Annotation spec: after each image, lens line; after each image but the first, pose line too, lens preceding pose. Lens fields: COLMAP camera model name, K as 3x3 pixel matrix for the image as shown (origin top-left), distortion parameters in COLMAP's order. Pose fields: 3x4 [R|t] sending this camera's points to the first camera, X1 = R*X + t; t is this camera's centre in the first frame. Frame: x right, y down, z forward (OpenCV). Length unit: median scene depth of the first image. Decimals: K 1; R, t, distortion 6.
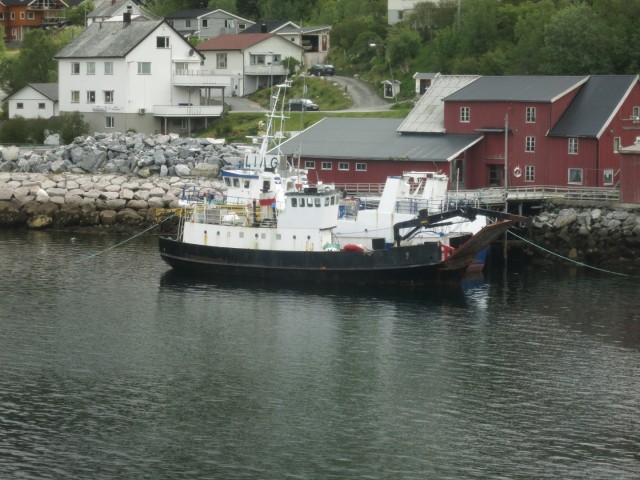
lens RADIAL K [[2345.7, 0, 320.0], [0, 2345.7, 240.0], [0, 0, 1]] dist [-0.012229, -0.321115]
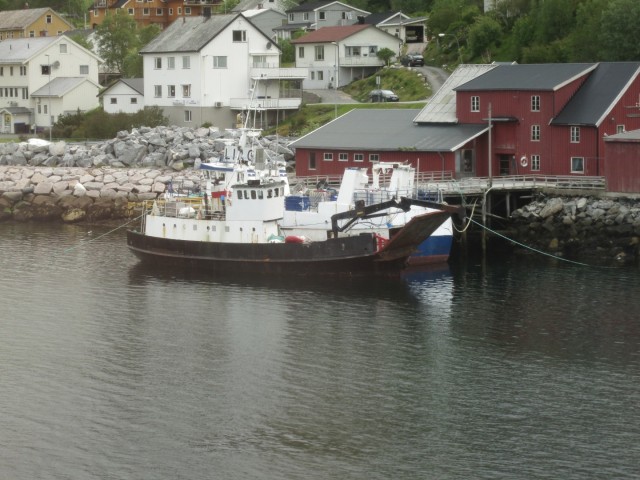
lens RADIAL K [[2345.7, 0, 320.0], [0, 2345.7, 240.0], [0, 0, 1]] dist [-0.012229, -0.321115]
pose [[0.991570, -0.006978, -0.129388, 0.115976], [0.007477, 0.999966, 0.003374, 0.000190], [0.129360, -0.004313, 0.991588, 0.006984]]
